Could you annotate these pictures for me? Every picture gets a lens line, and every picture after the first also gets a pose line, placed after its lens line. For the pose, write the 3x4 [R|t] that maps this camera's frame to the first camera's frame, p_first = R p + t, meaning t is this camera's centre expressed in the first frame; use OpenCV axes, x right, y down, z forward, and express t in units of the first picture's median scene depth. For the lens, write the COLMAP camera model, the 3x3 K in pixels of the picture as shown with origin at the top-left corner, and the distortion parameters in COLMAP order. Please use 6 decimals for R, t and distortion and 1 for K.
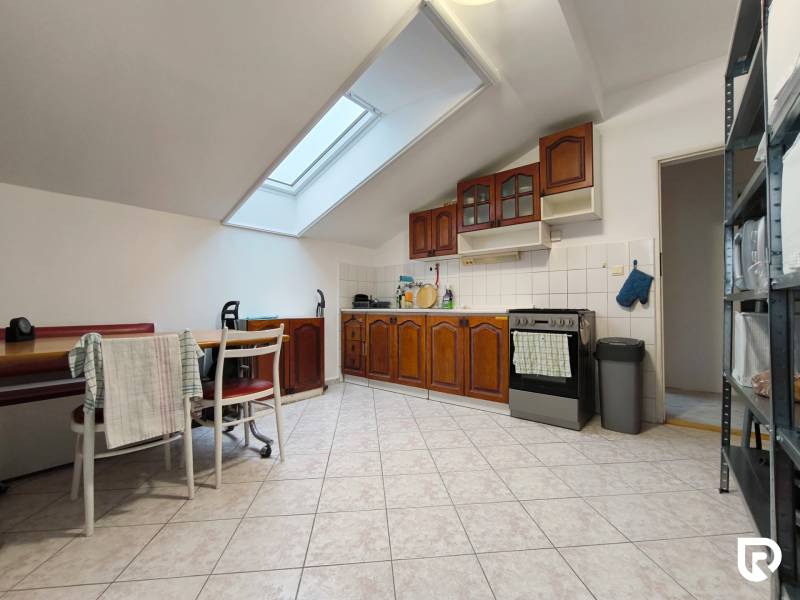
lens RADIAL K [[340.1, 0, 399.0], [0, 340.1, 298.4], [0, 0, 1]] dist [0.000455, 0.000110]
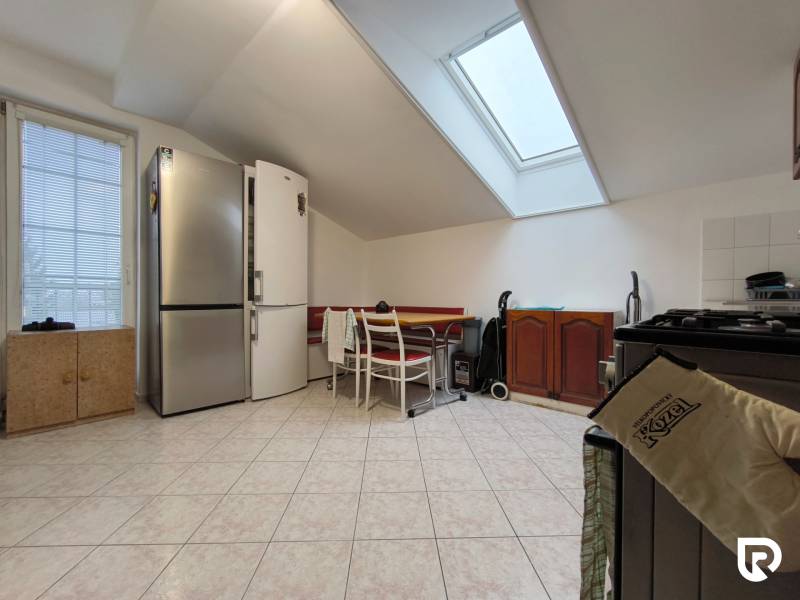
lens RADIAL K [[340.1, 0, 399.0], [0, 340.1, 298.4], [0, 0, 1]] dist [0.000455, 0.000110]
pose [[-0.067908, 0.007156, -0.997666, 0.943377], [0.021741, 0.999747, 0.005691, 0.024669], [0.997455, -0.021304, -0.068046, 1.151975]]
